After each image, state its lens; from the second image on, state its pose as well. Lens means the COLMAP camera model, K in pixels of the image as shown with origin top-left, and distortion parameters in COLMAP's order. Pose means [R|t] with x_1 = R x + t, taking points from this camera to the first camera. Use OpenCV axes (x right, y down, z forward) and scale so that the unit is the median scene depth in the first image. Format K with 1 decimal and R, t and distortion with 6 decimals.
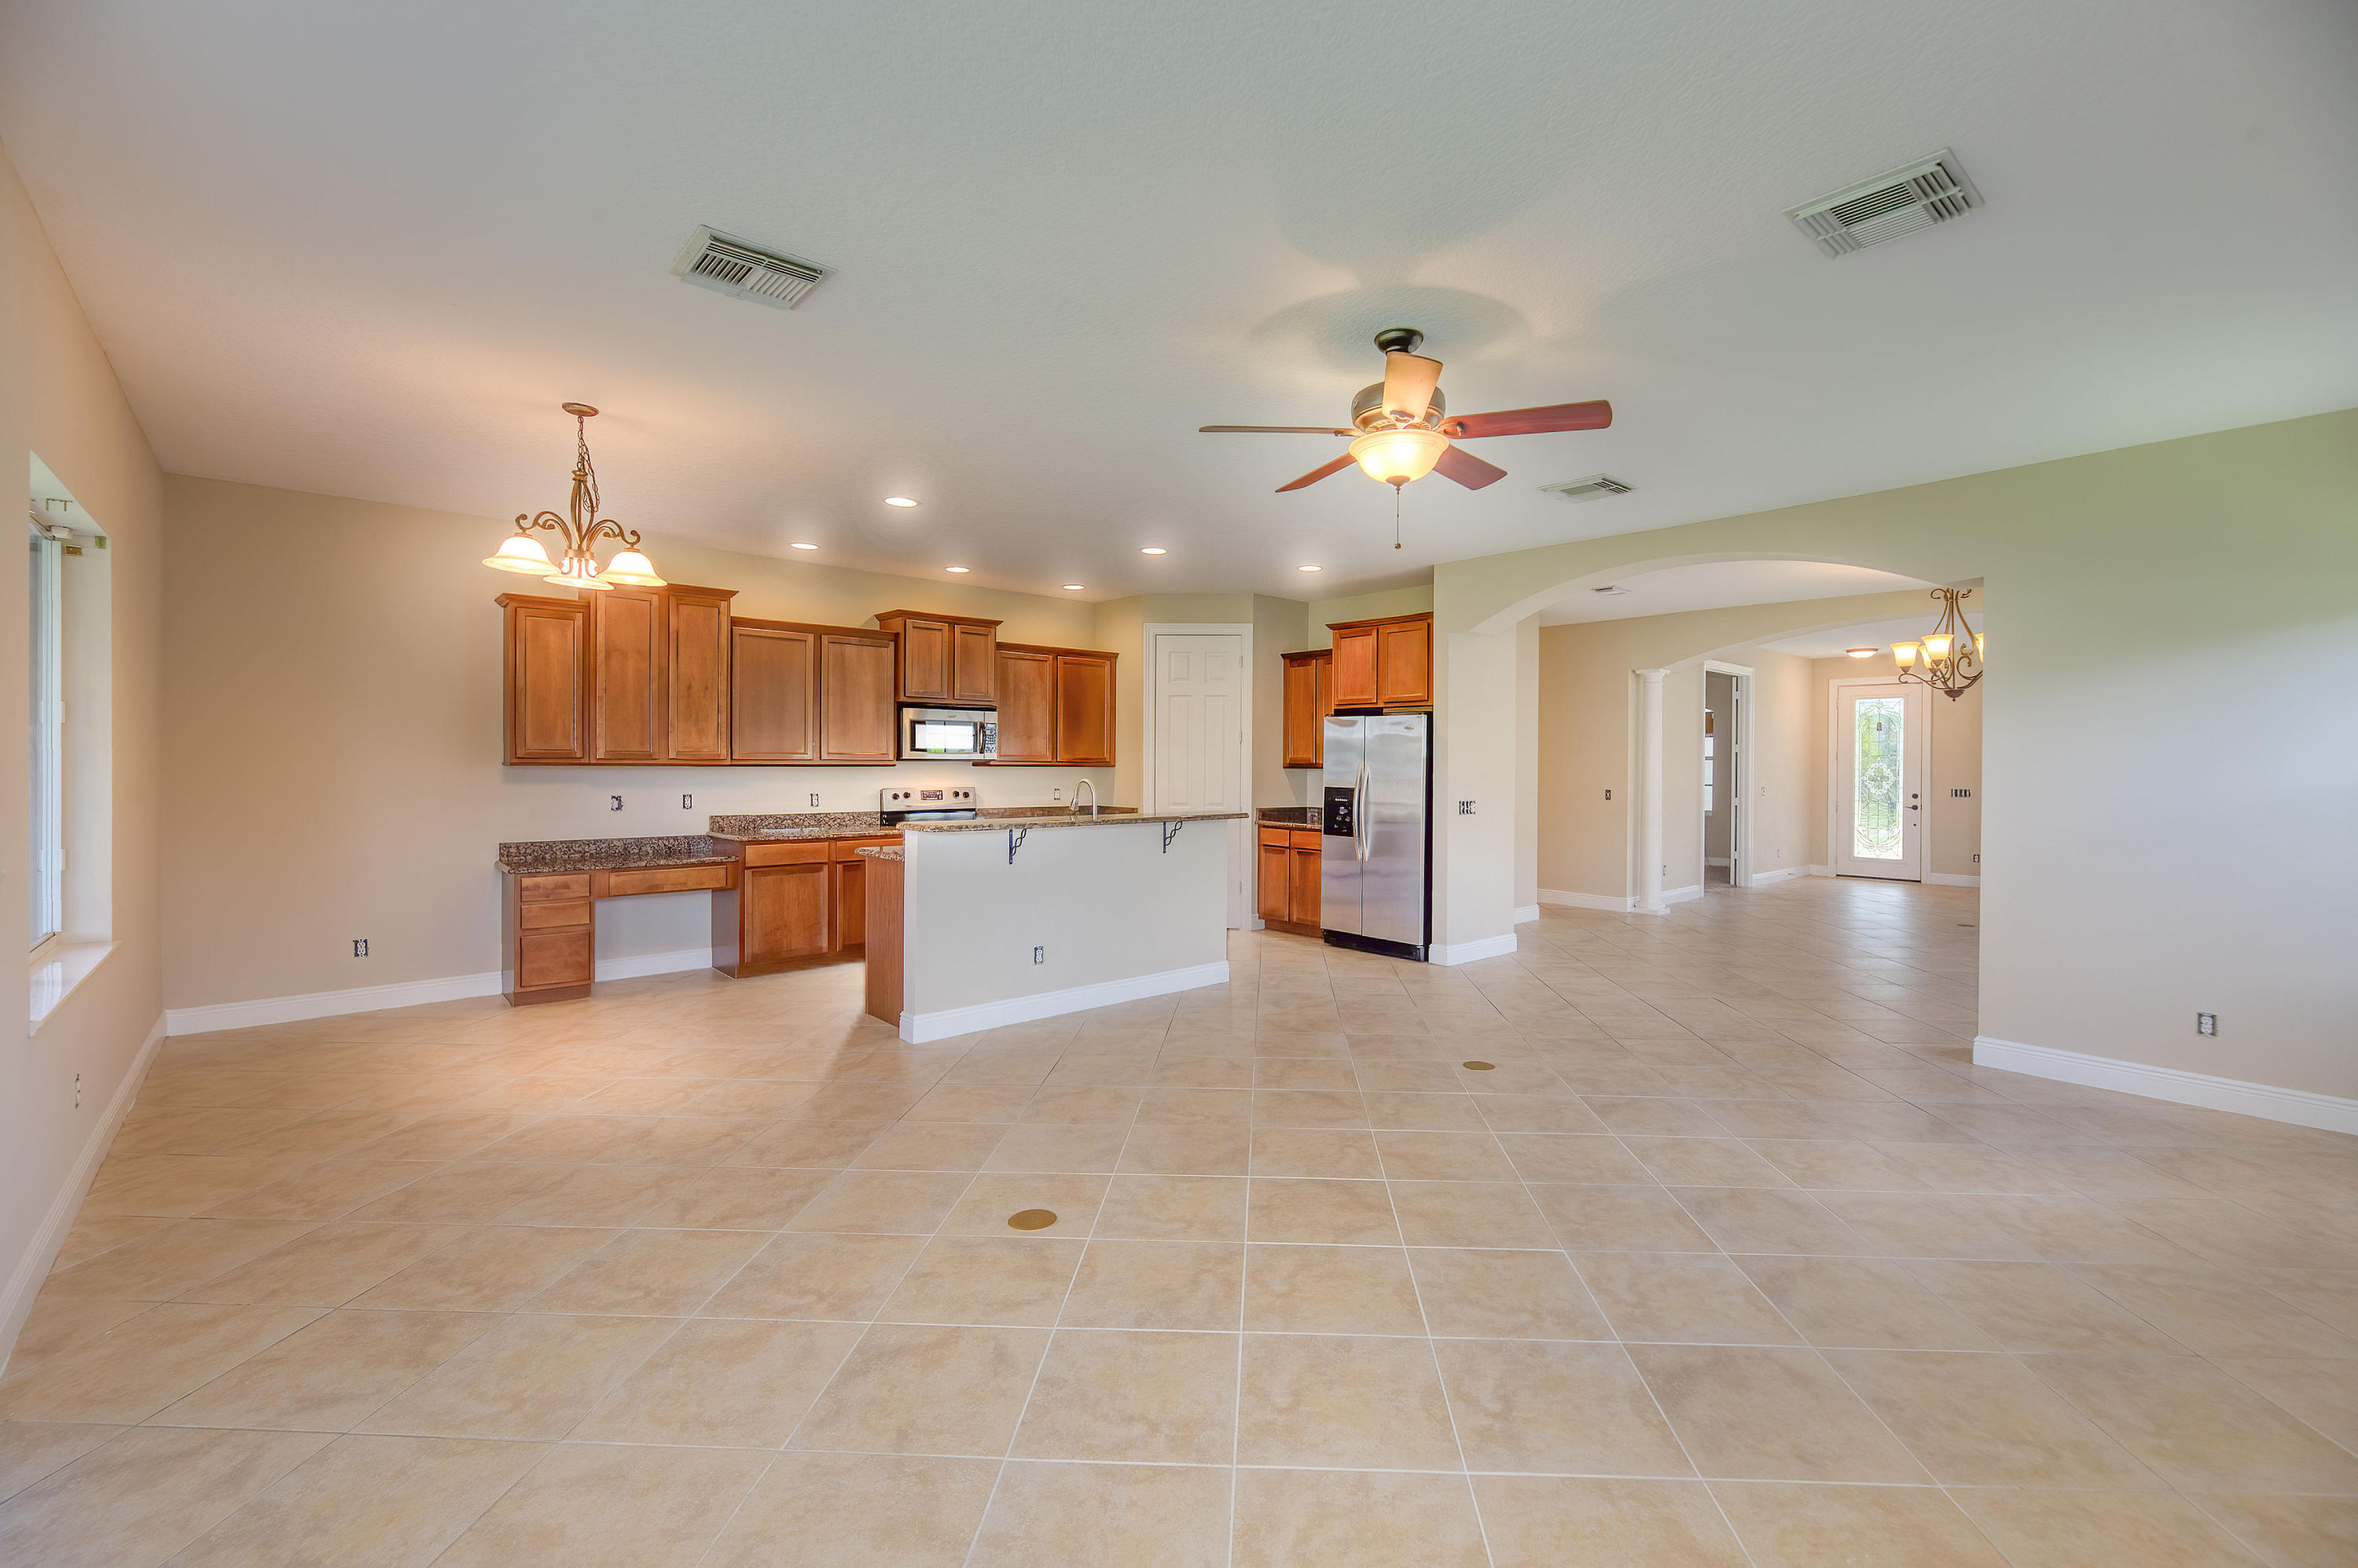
lens RADIAL K [[1008.2, 0, 1194.8], [0, 1008.2, 775.3], [0, 0, 1]] dist [-0.000207, -0.001366]
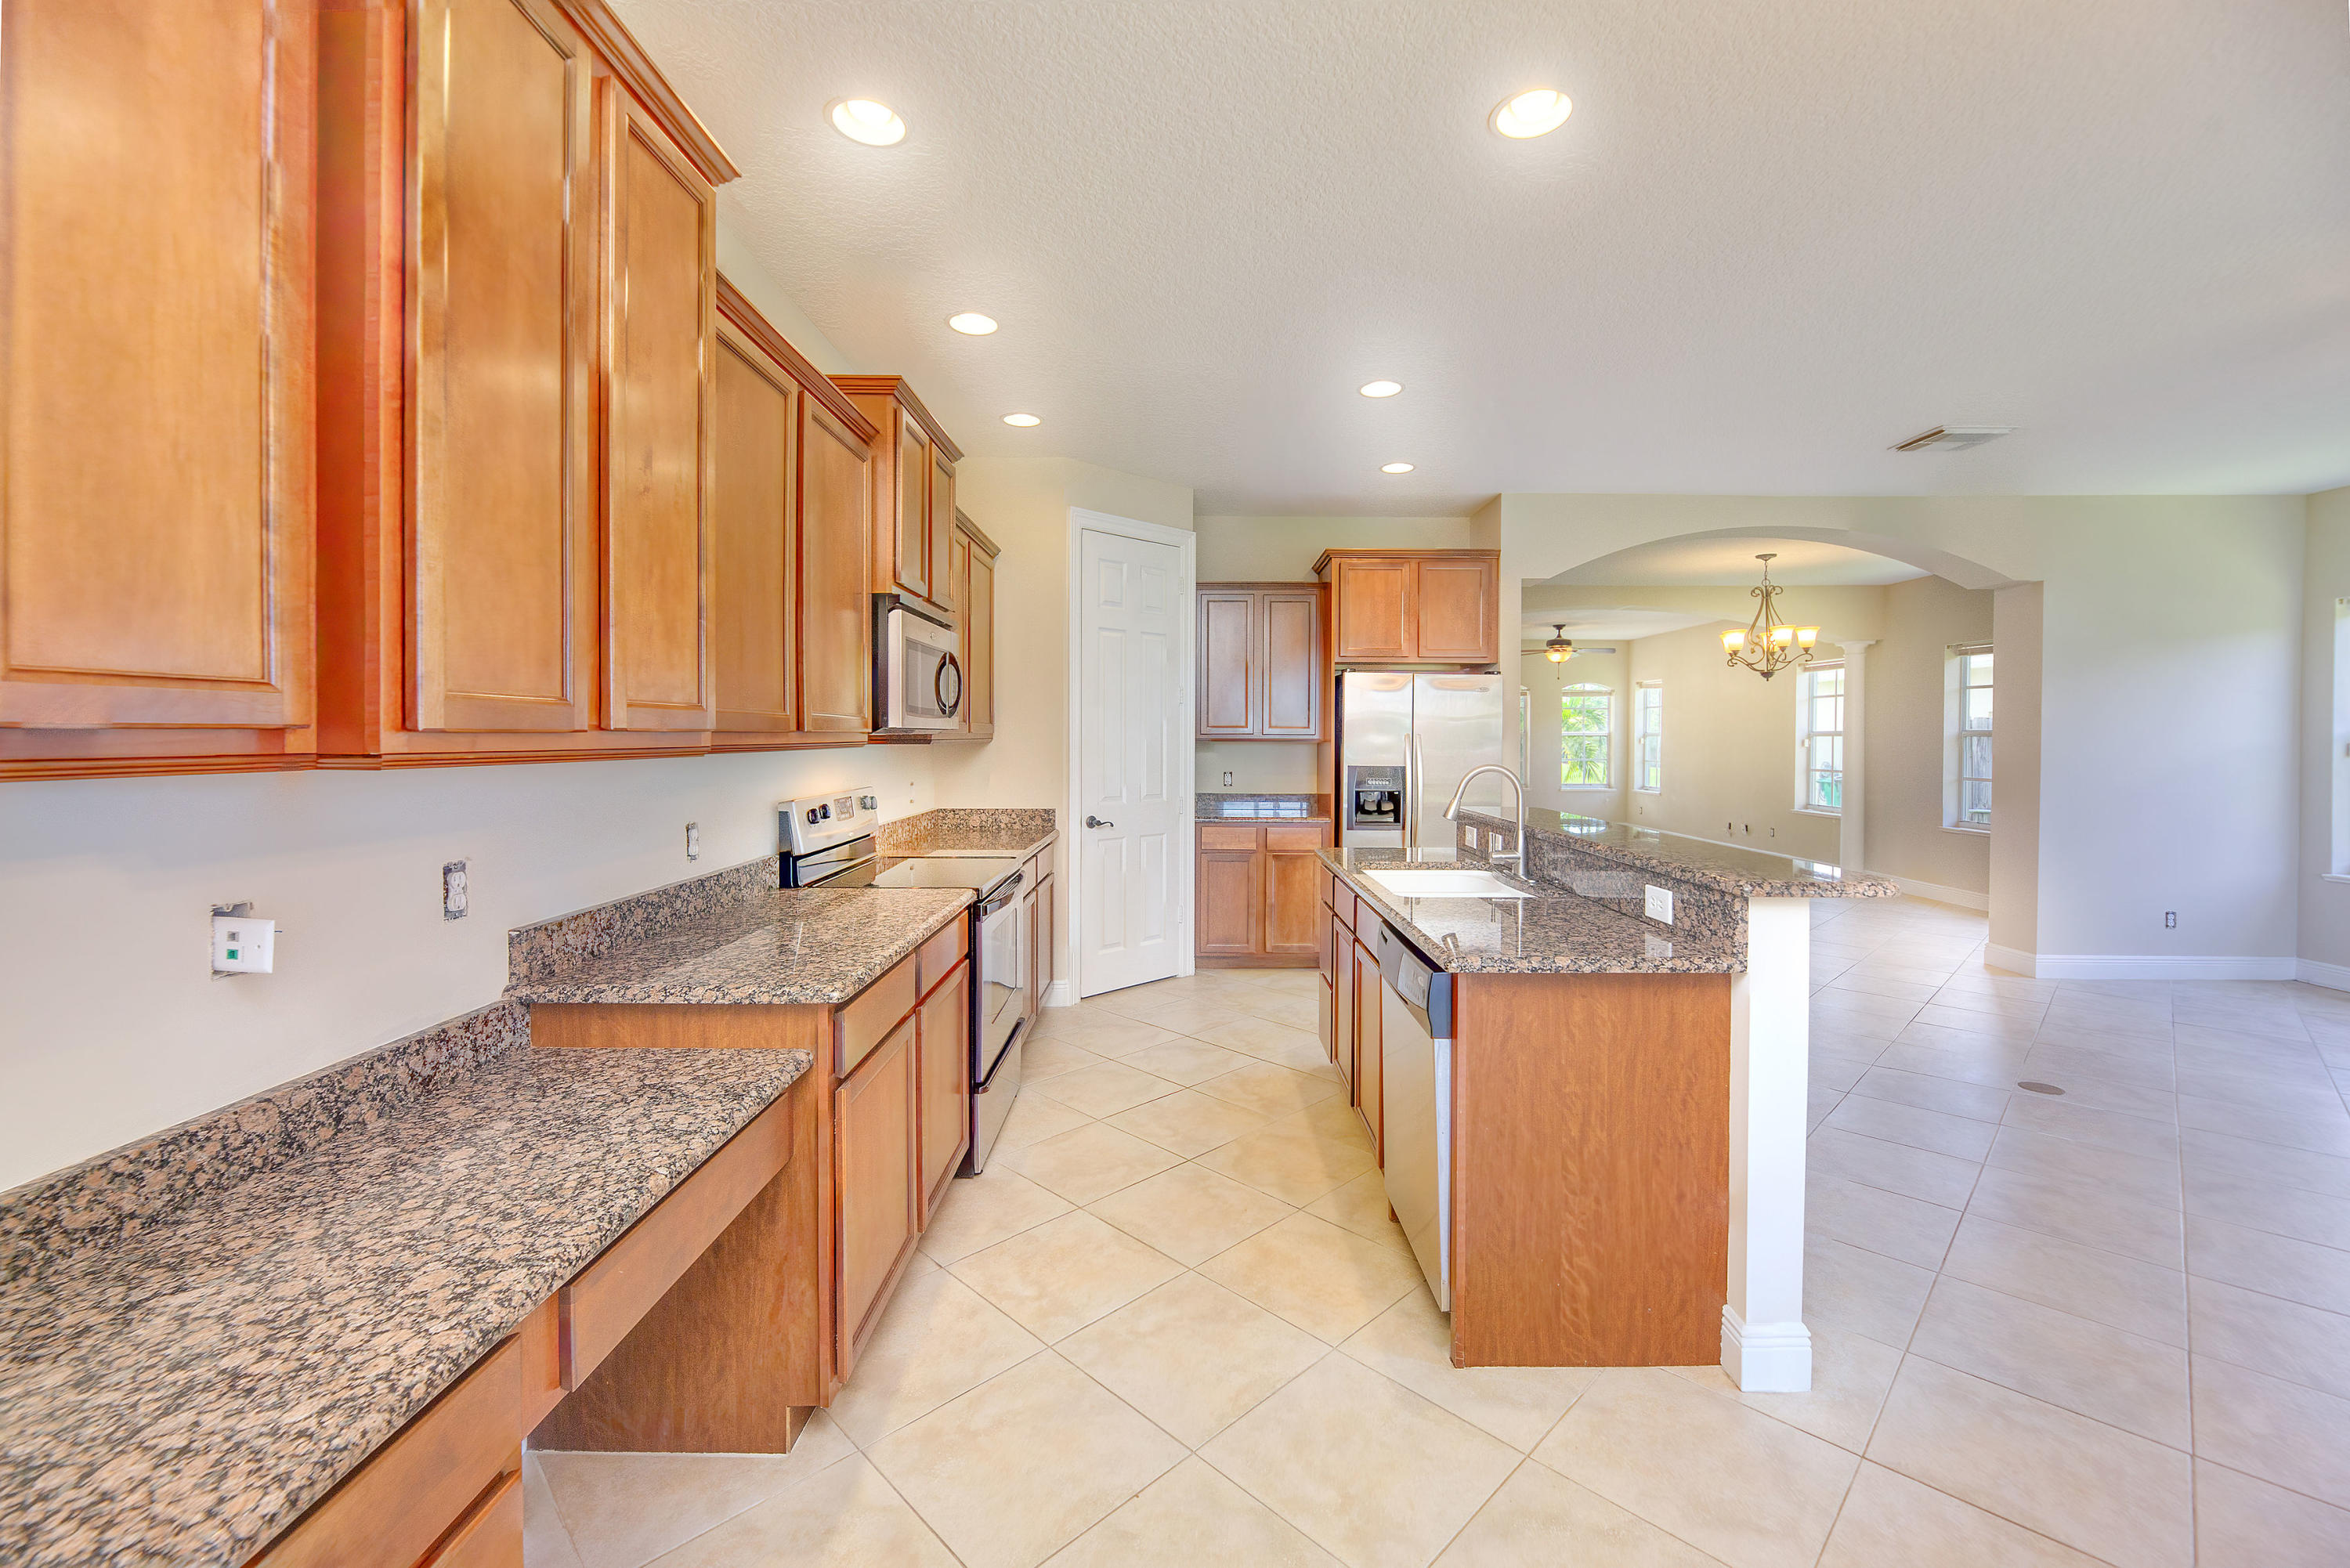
lens RADIAL K [[1004.7, 0, 1149.8], [0, 1004.7, 745.9], [0, 0, 1]] dist [-0.000207, -0.001366]
pose [[0.669061, -0.012451, 0.743103, -1.186153], [0.012050, 0.999910, 0.005905, -0.021632], [-0.743110, 0.005003, 0.669151, 1.374872]]
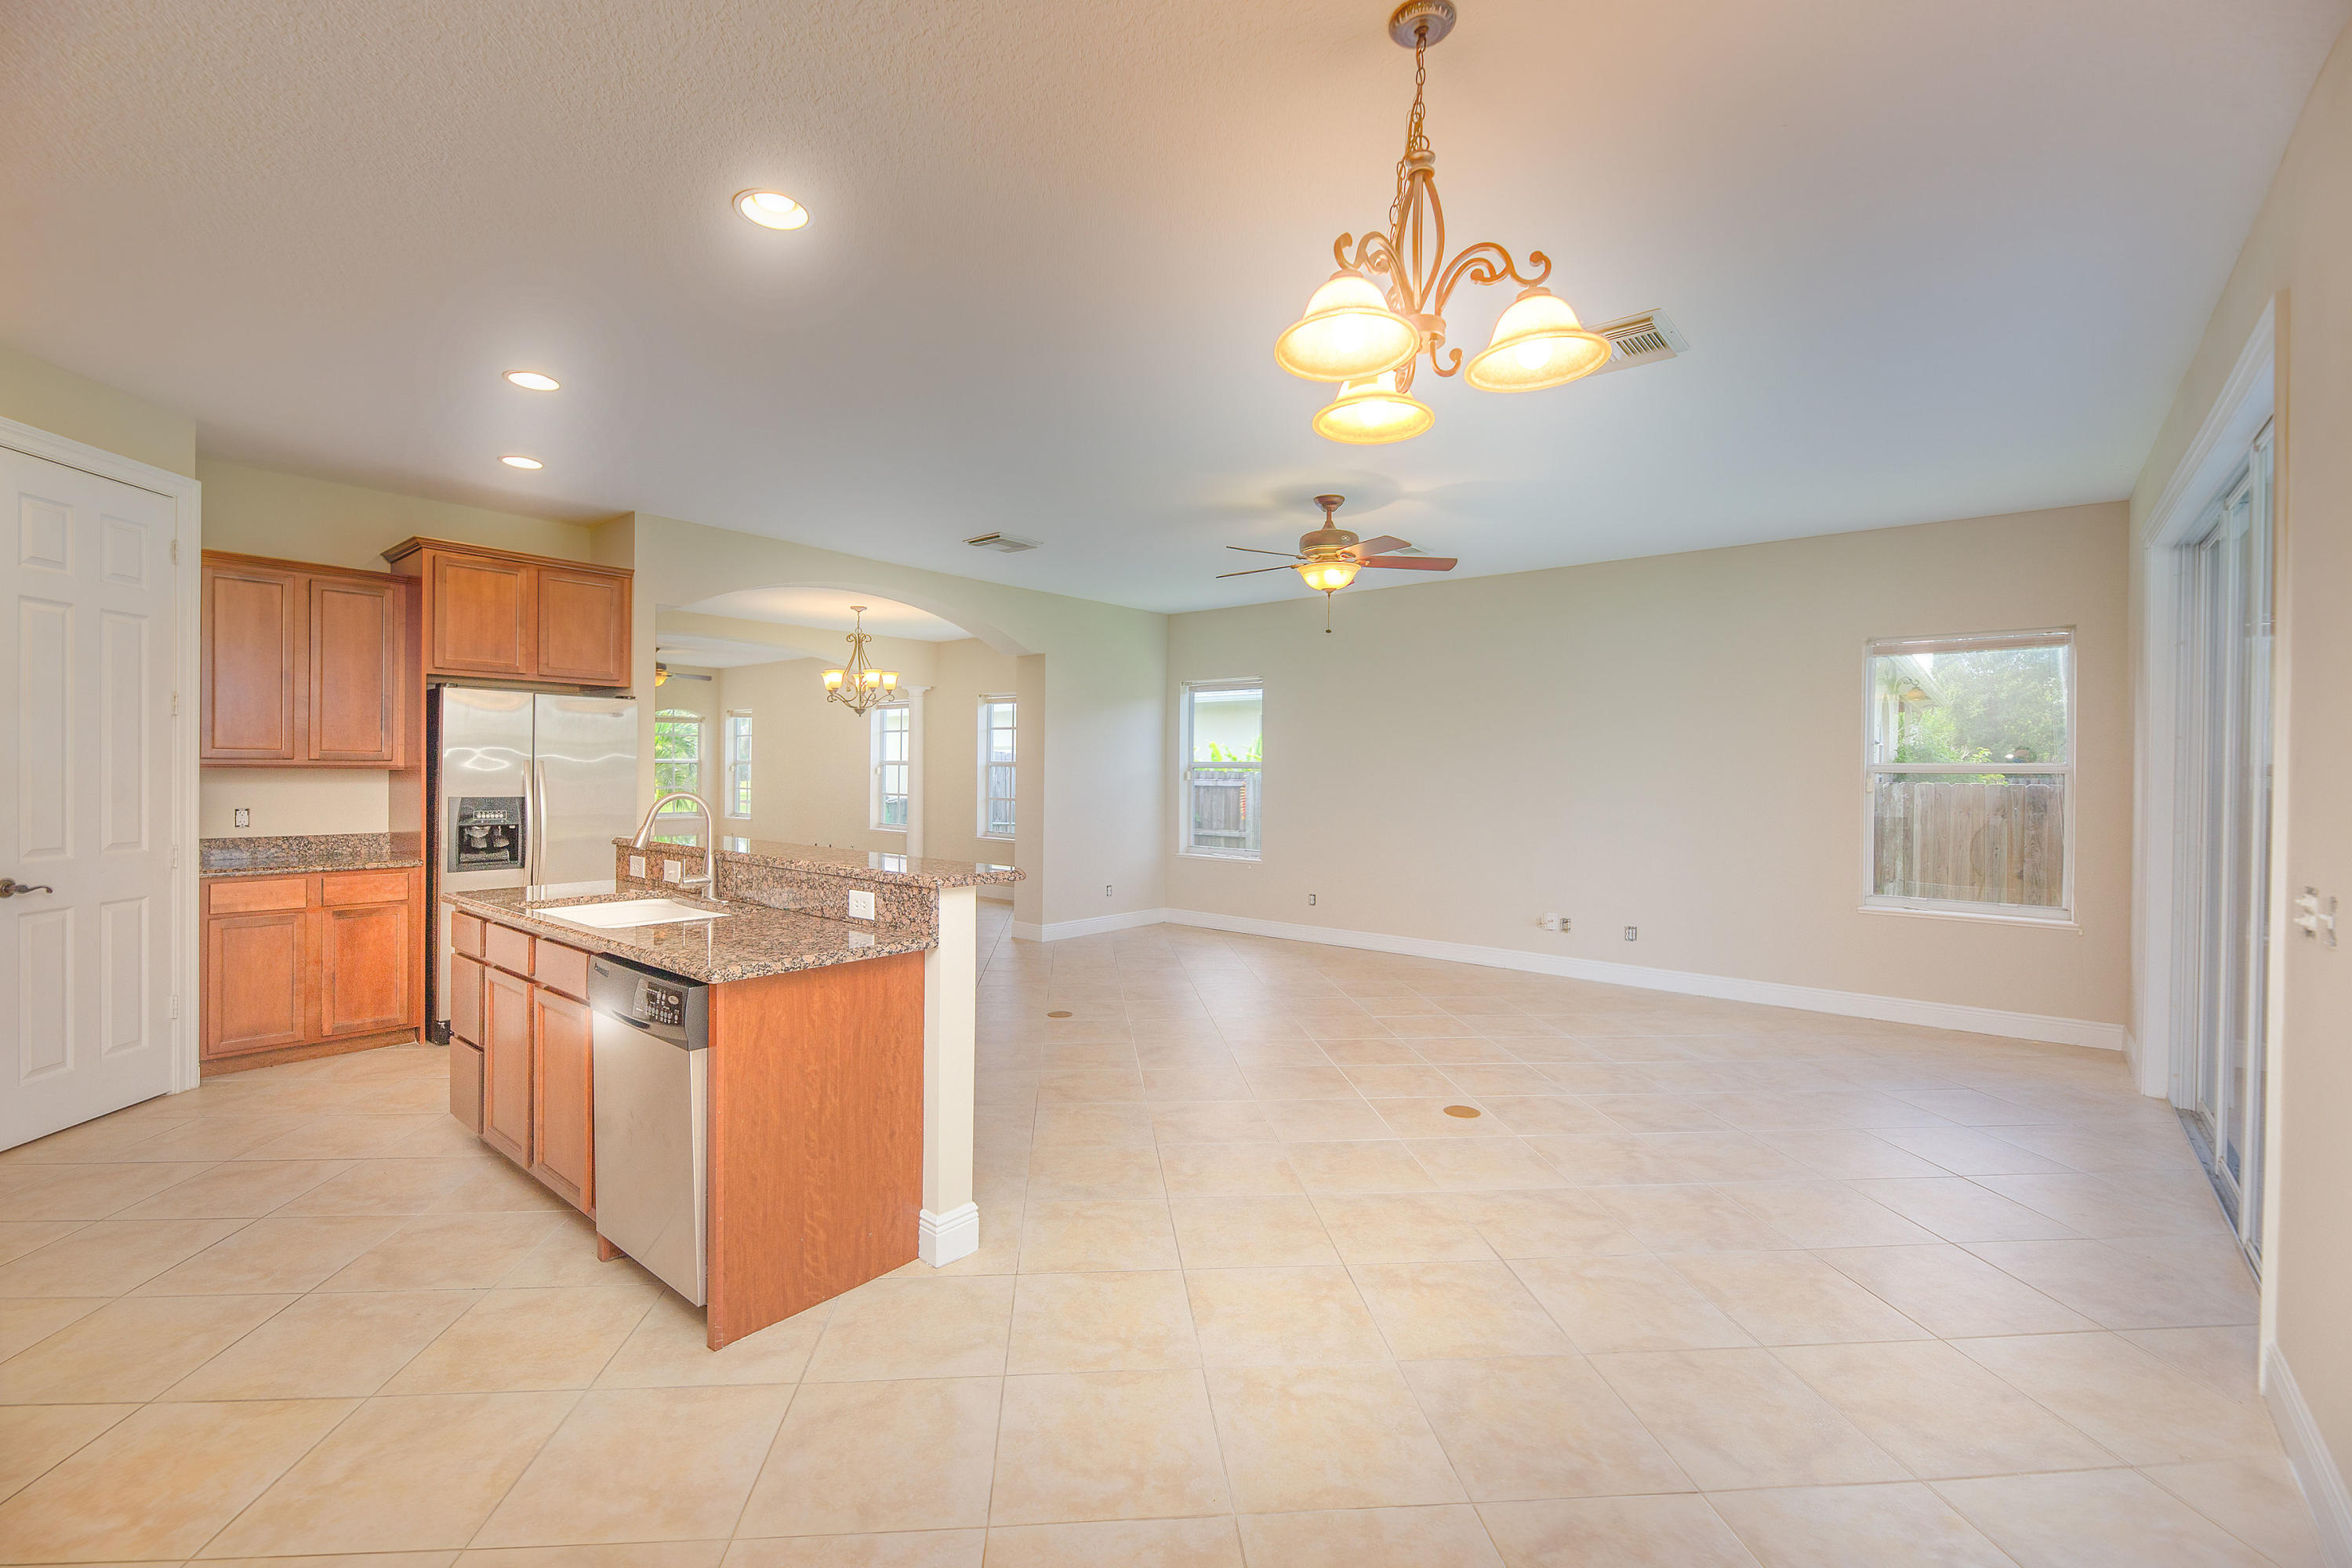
lens RADIAL K [[1005.6, 0, 1206.5], [0, 1005.6, 769.7], [0, 0, 1]] dist [-0.000207, -0.001366]
pose [[-0.176086, -0.008958, 0.984334, -1.286119], [0.003020, 0.999949, 0.009640, -0.023199], [-0.984370, 0.004670, -0.176050, 1.429796]]
